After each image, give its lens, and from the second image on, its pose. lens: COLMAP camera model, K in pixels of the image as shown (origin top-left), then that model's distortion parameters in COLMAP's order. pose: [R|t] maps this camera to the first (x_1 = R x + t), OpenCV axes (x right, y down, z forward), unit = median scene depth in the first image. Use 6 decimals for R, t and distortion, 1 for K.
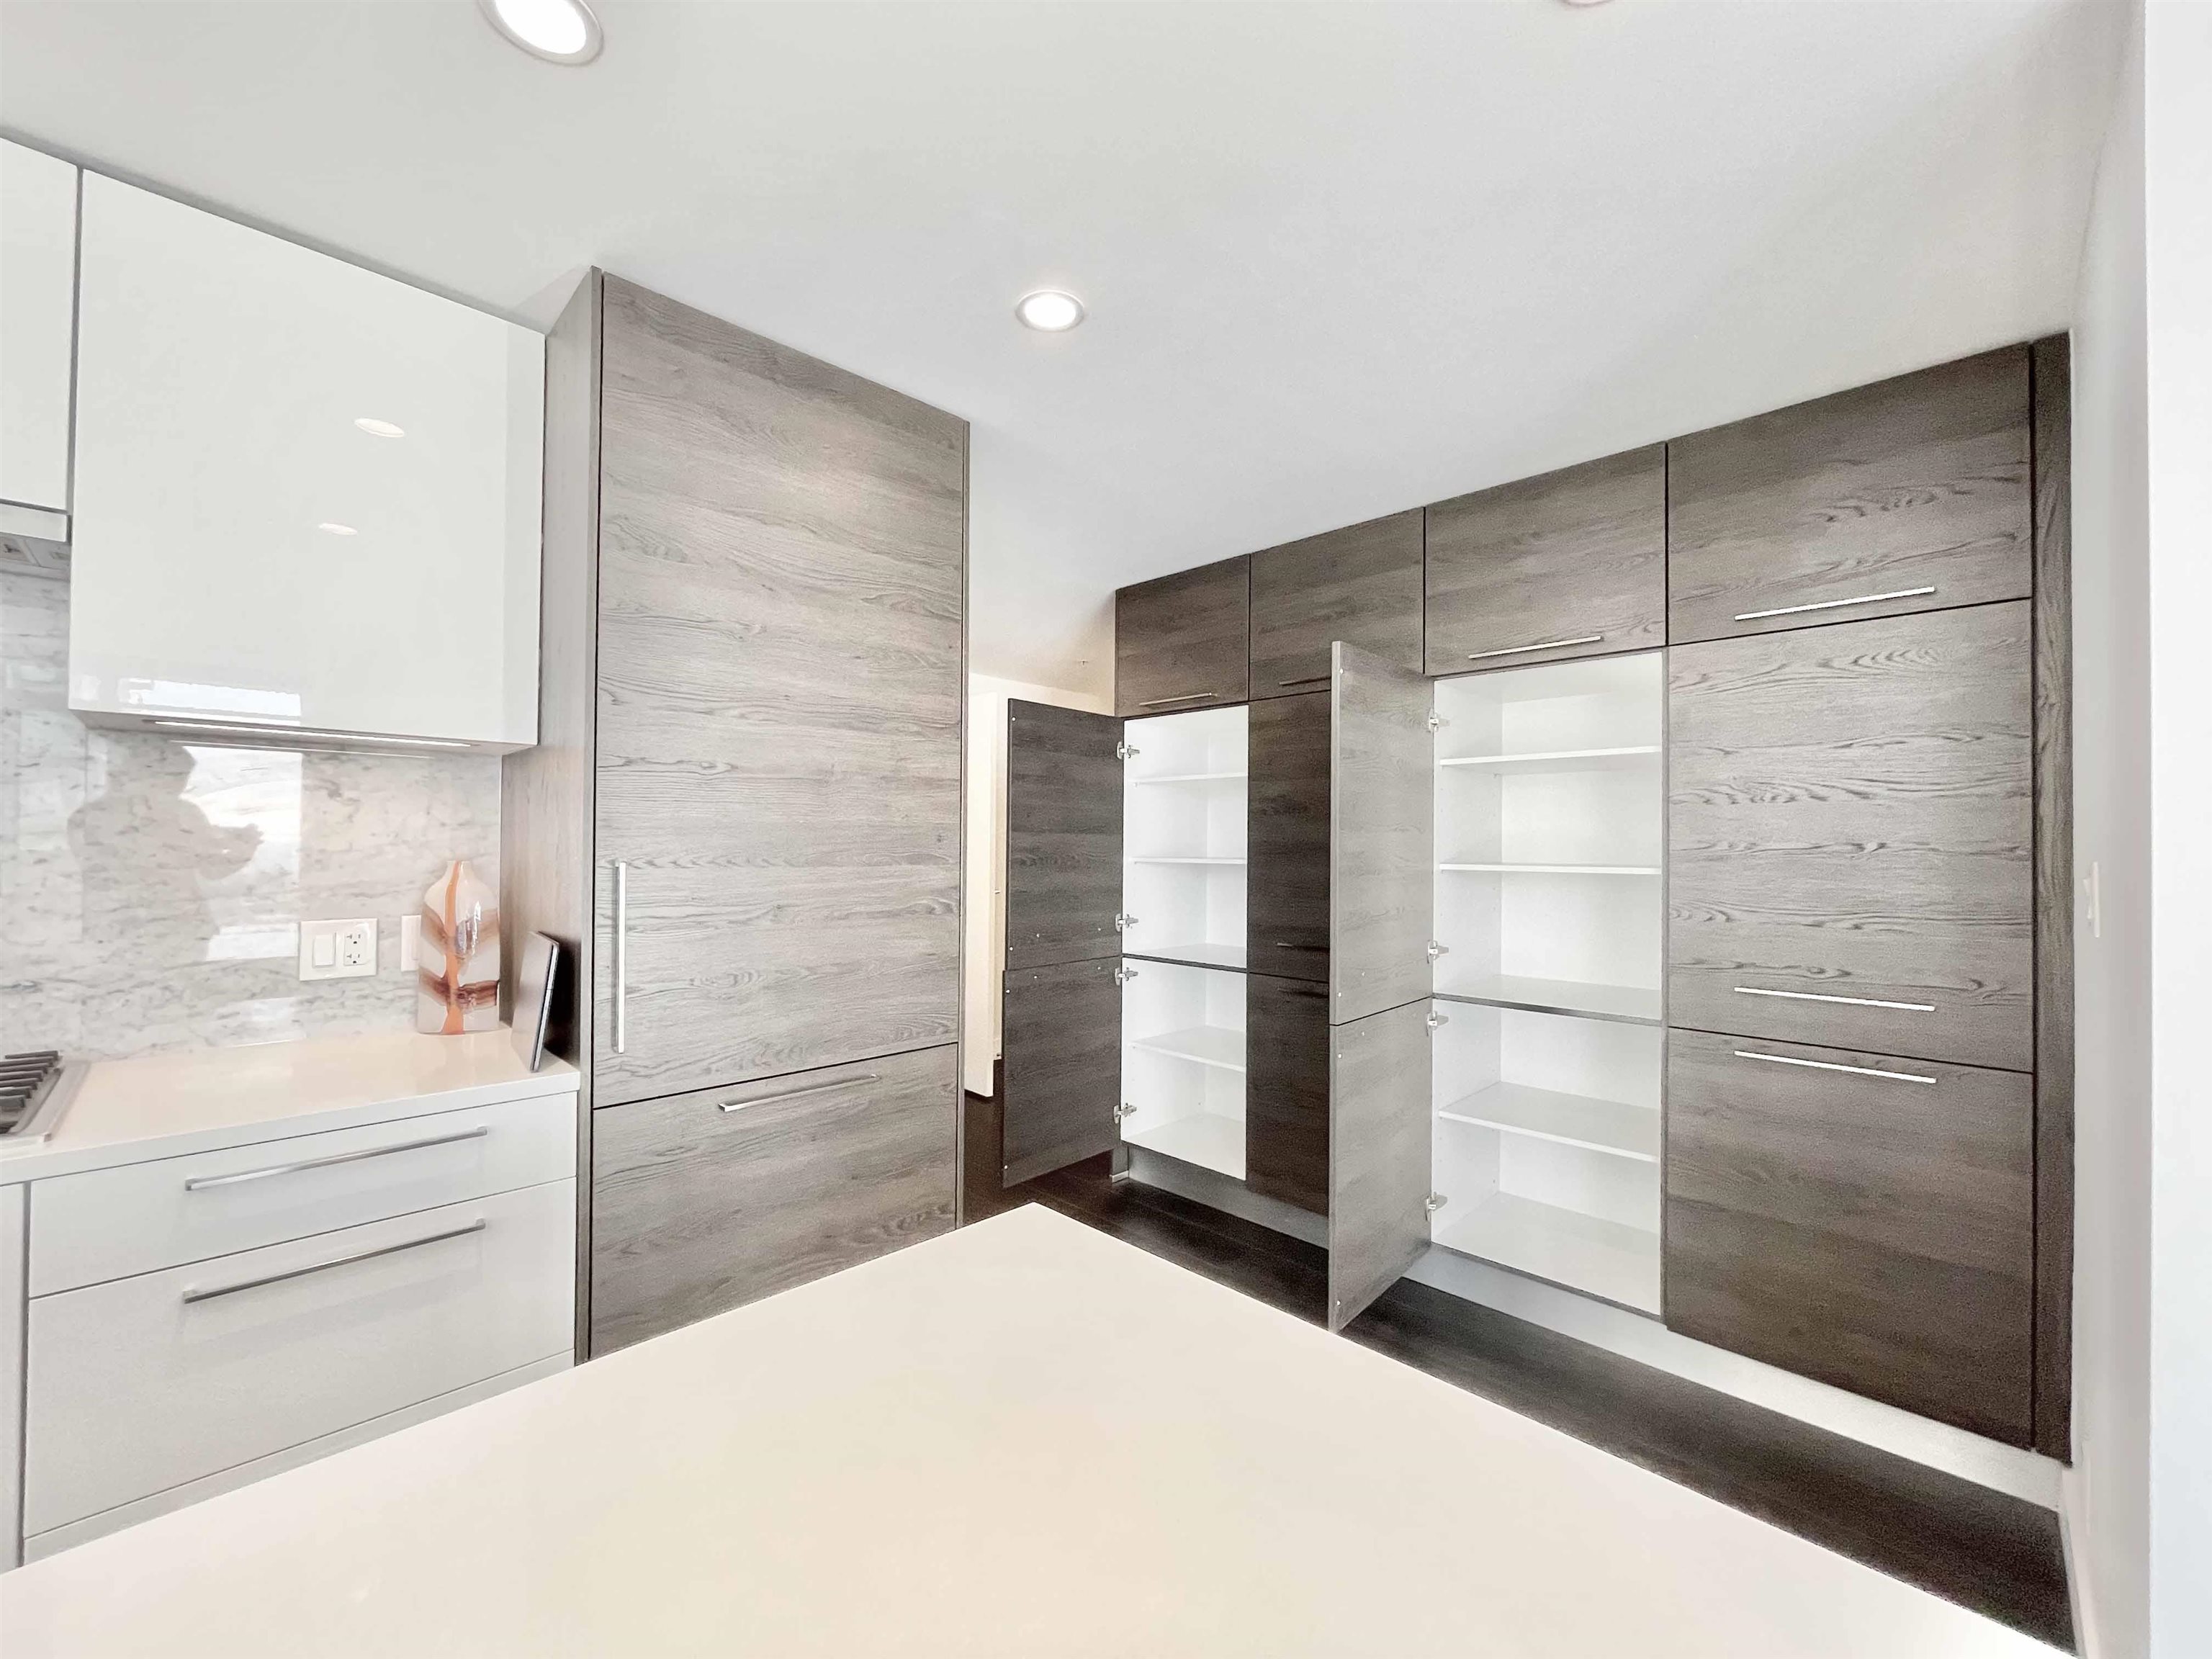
lens RADIAL K [[884.4, 0, 1092.2], [0, 884.4, 844.8], [0, 0, 1]] dist [0.000655, 0.000965]
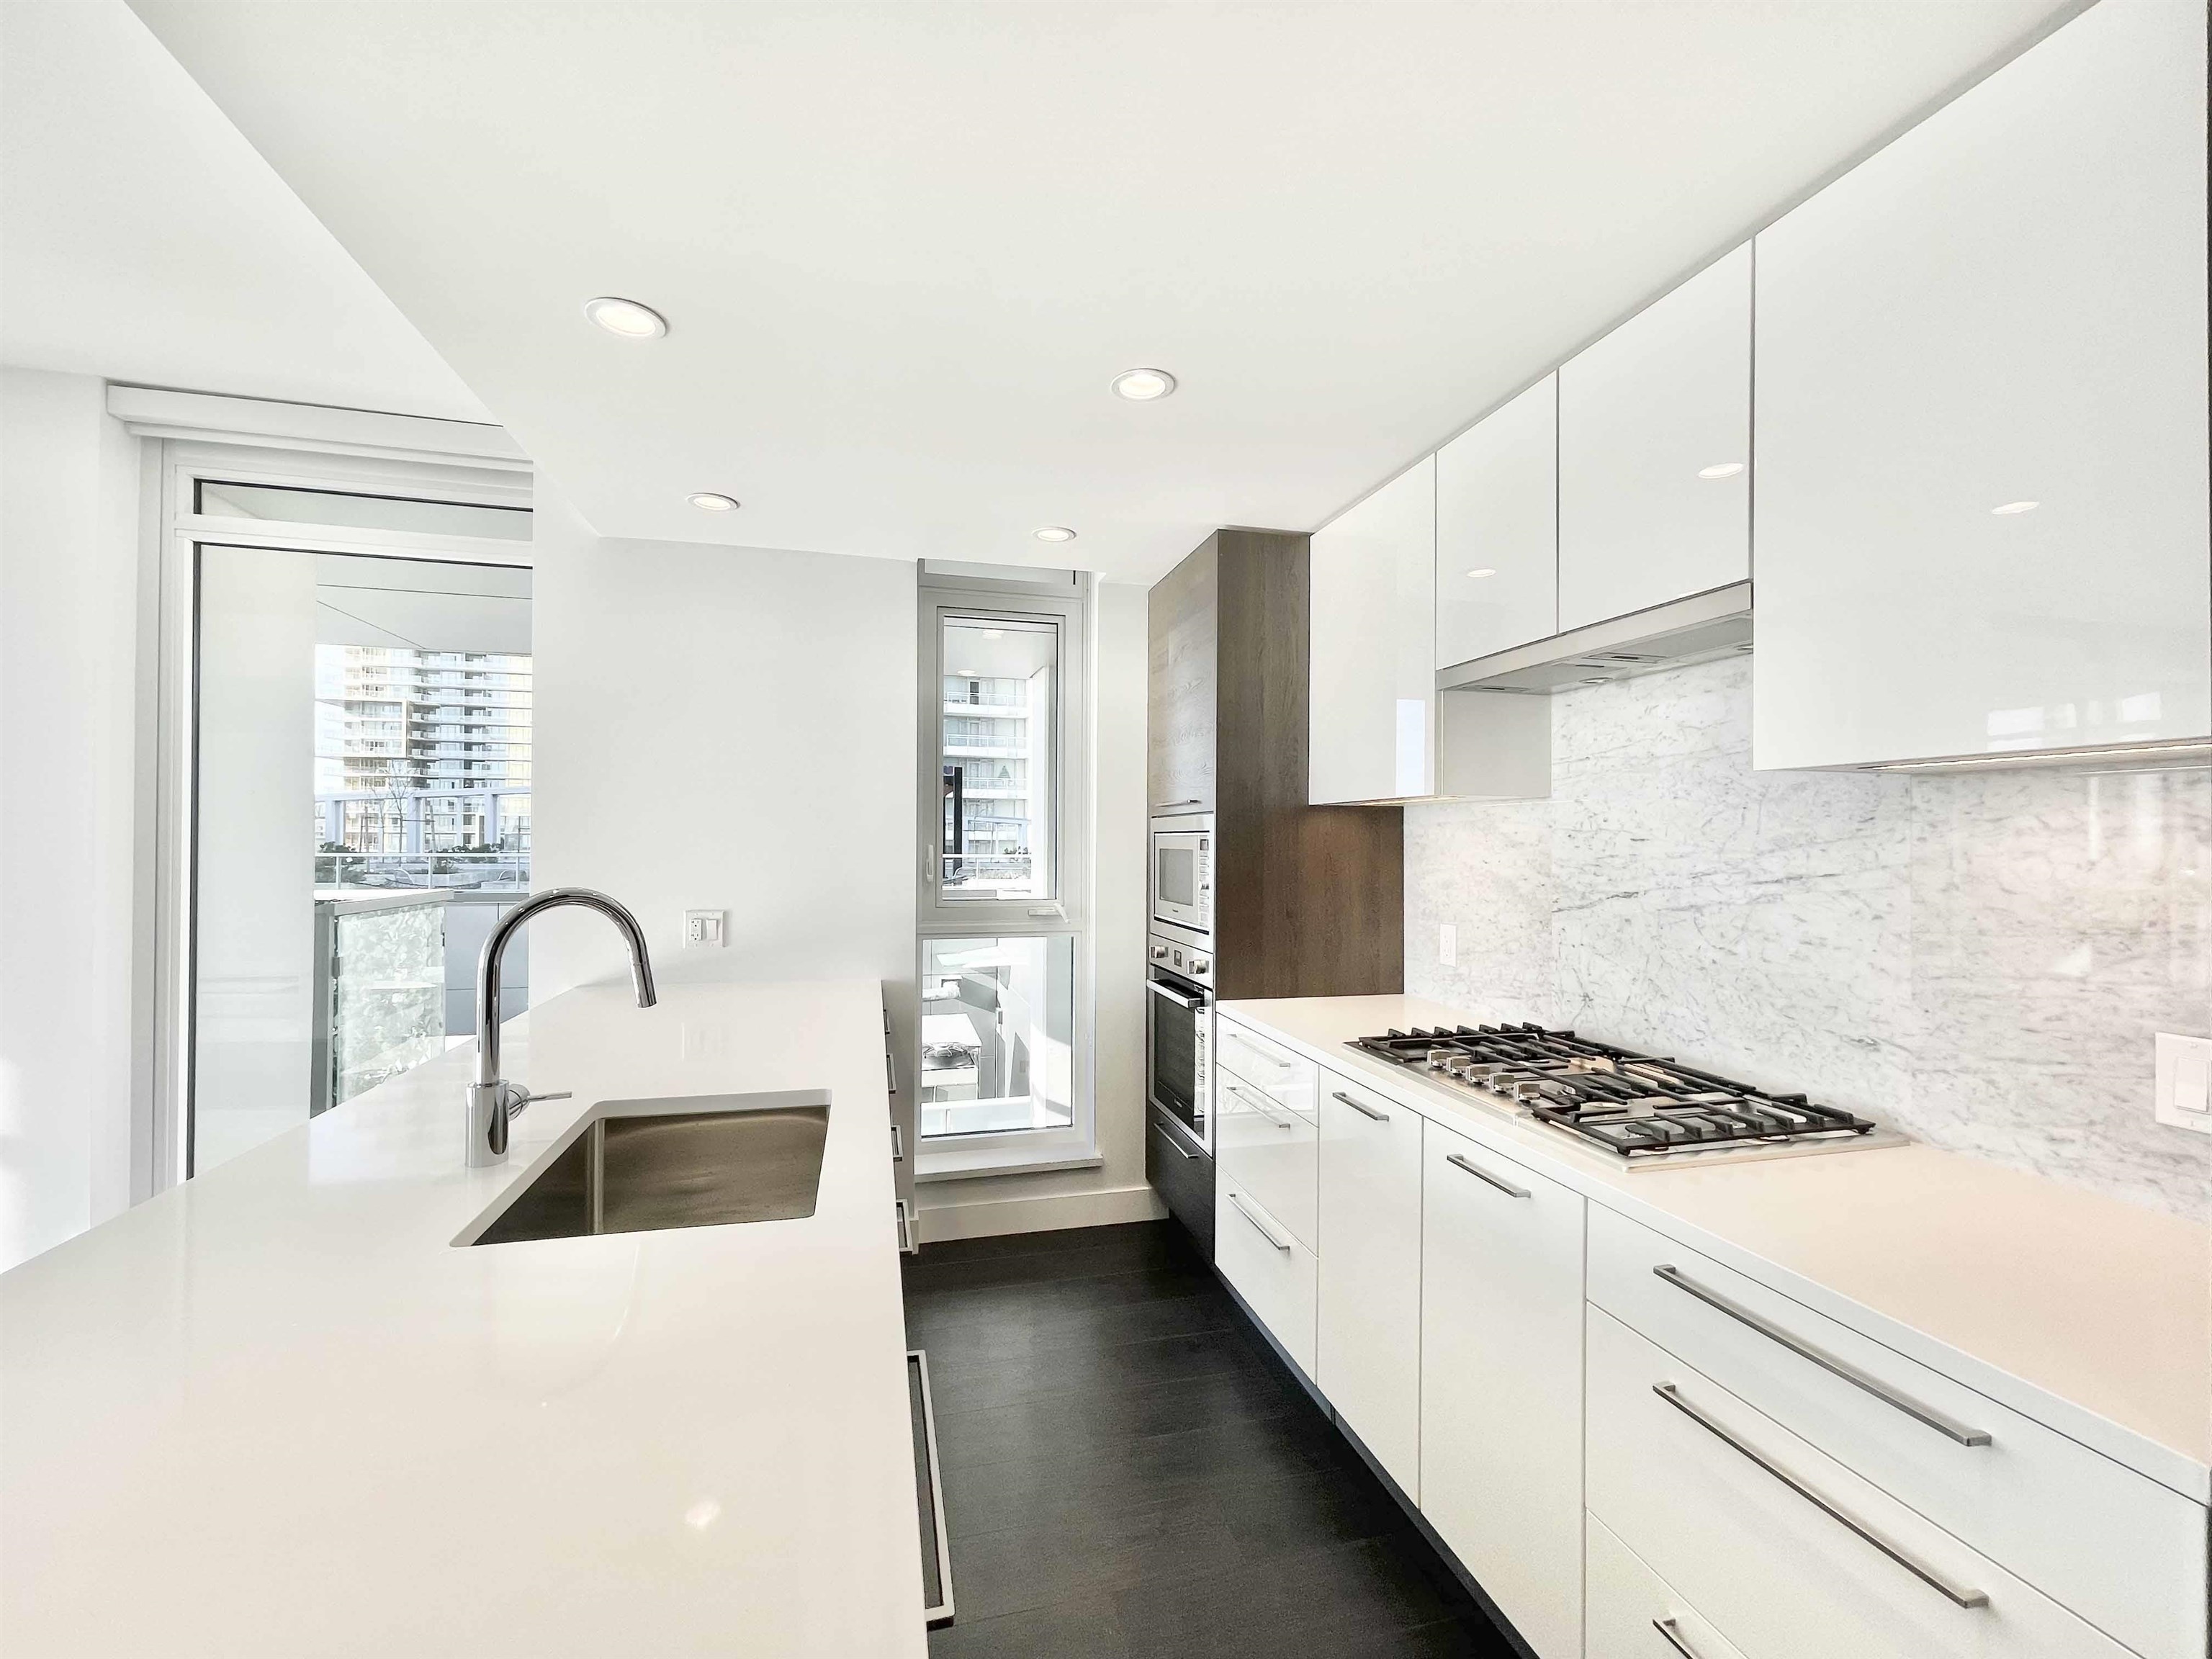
lens RADIAL K [[884.4, 0, 1088.2], [0, 884.4, 835.2], [0, 0, 1]] dist [0.000655, 0.000965]
pose [[-0.513408, -0.013021, -0.858046, 0.088489], [-0.007063, 0.999915, -0.010948, -0.051653], [0.858115, 0.000440, -0.513457, 0.710508]]
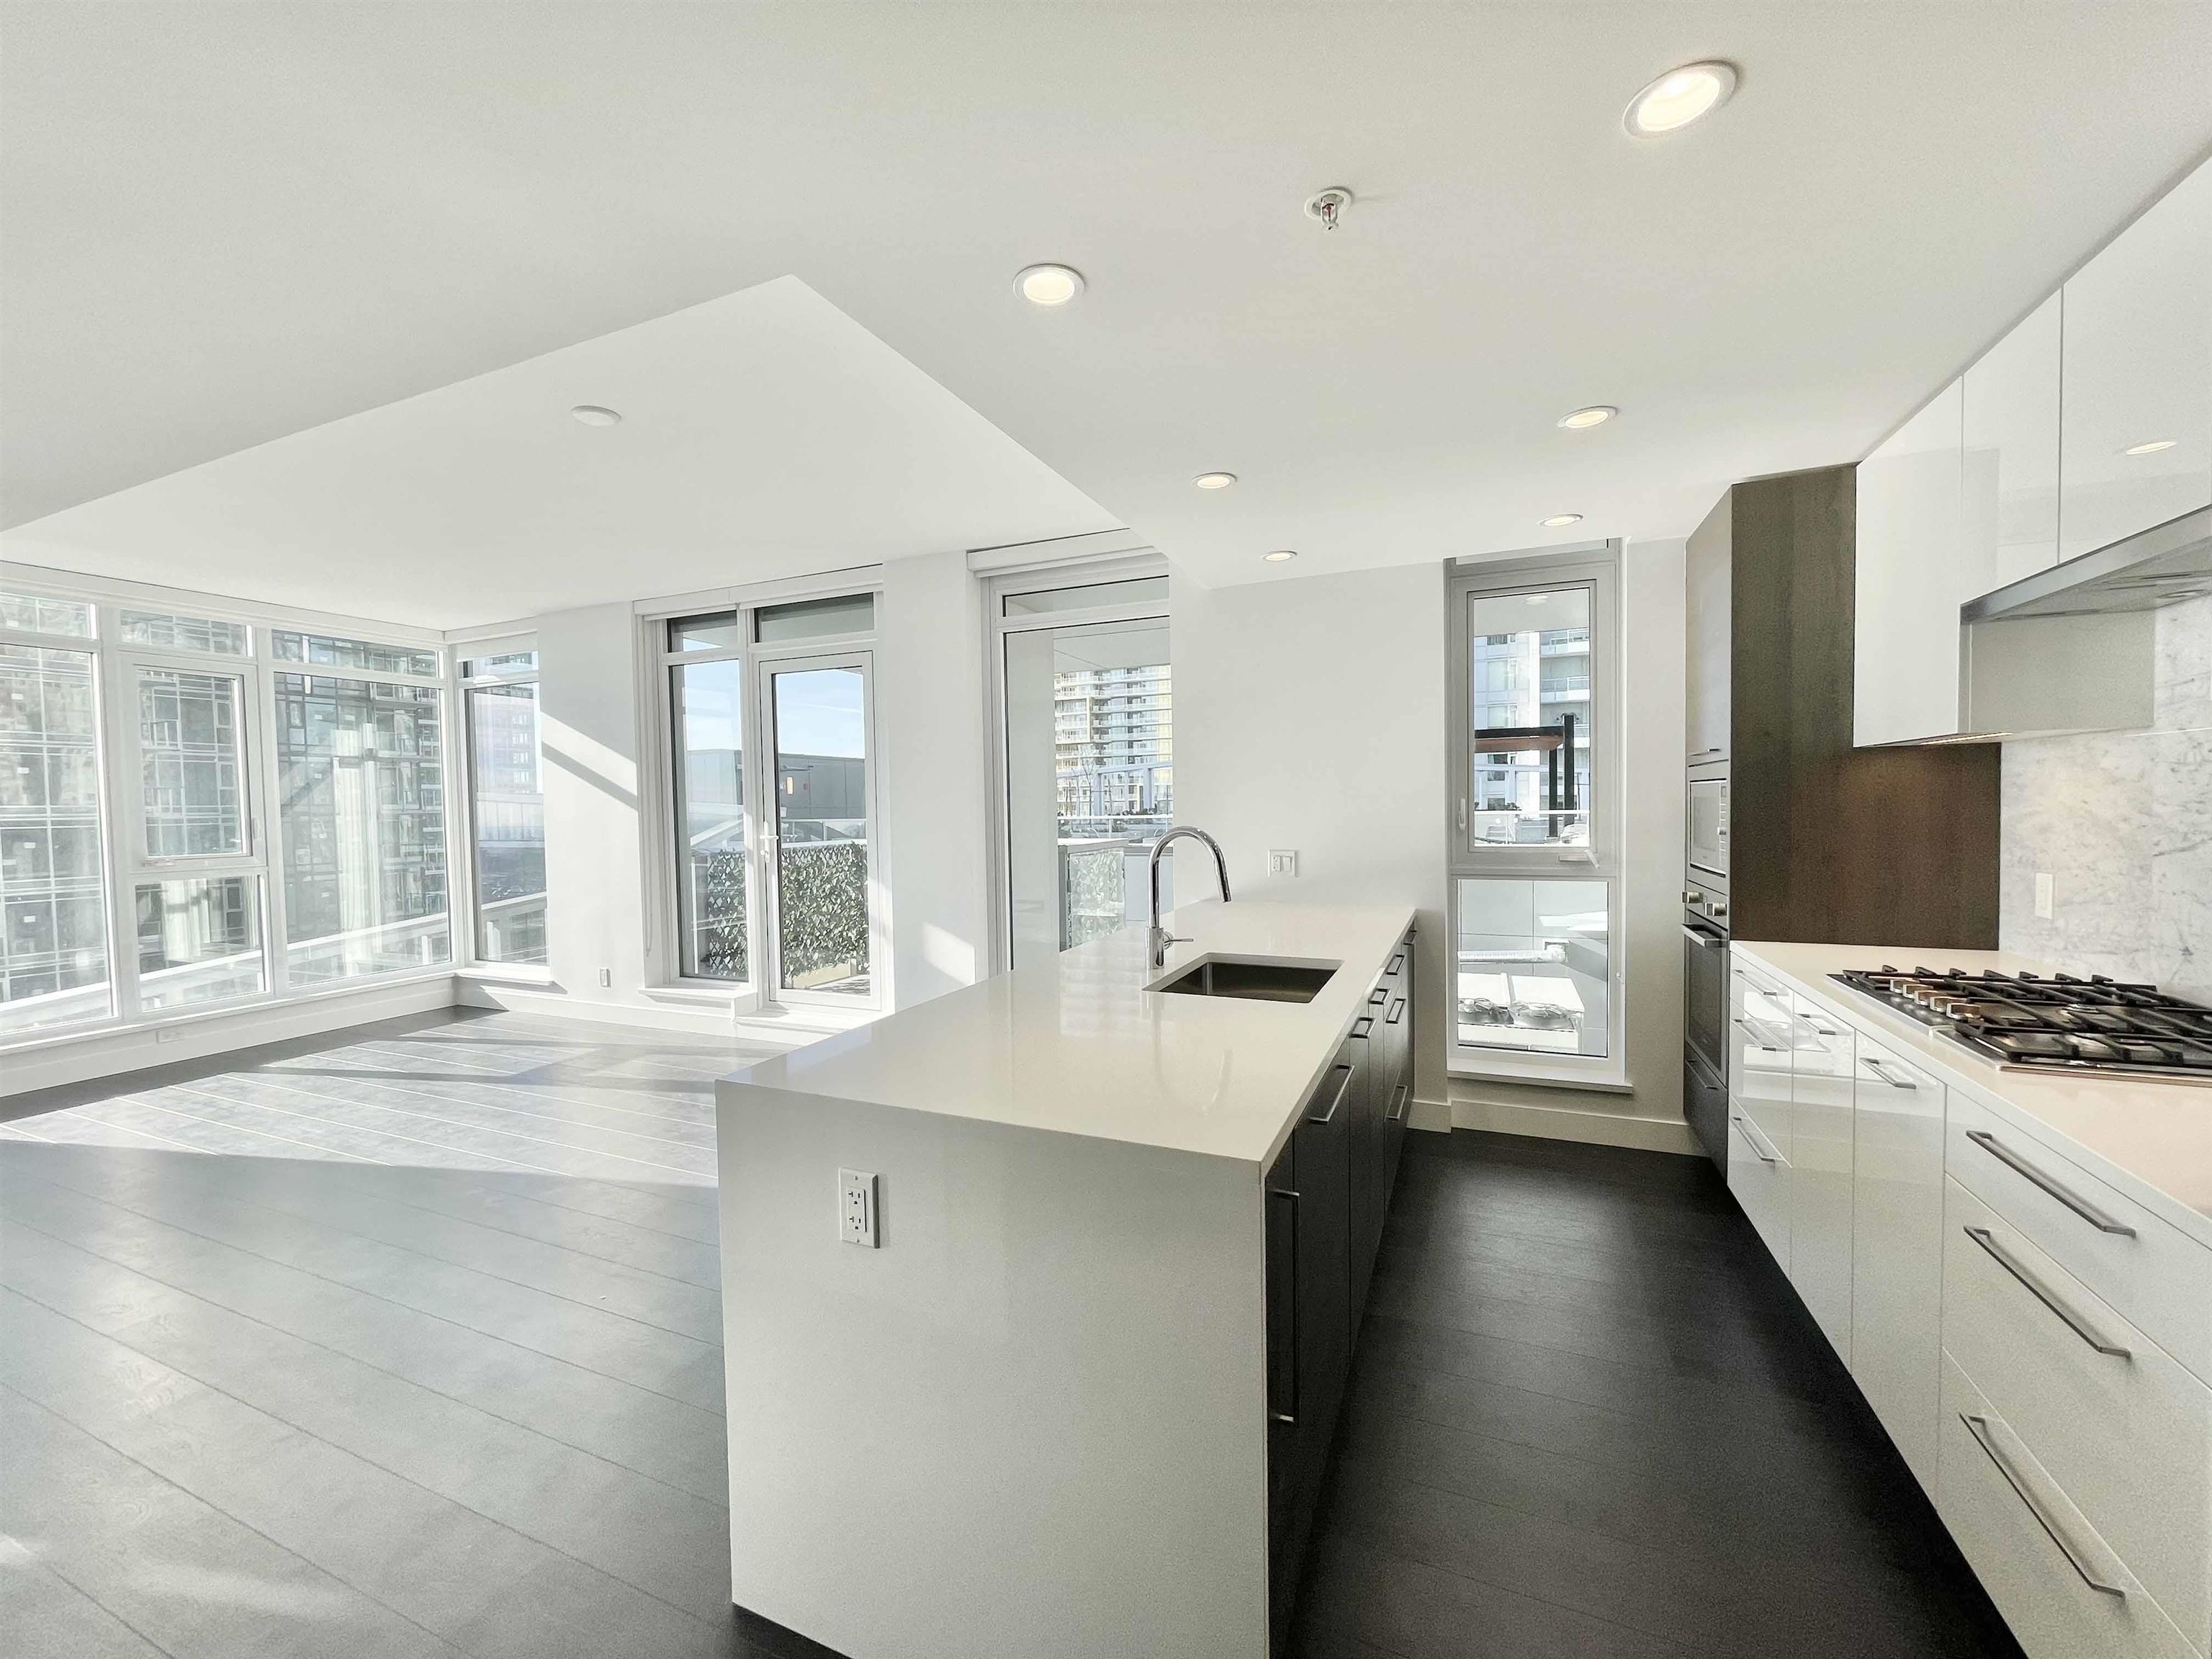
lens RADIAL K [[884.4, 0, 1085.3], [0, 884.4, 836.7], [0, 0, 1]] dist [0.000655, 0.000965]
pose [[-0.933109, 0.025052, -0.358720, 0.340432], [0.013994, 0.999344, 0.033388, -0.040731], [0.359322, 0.026135, -0.932848, 1.225187]]
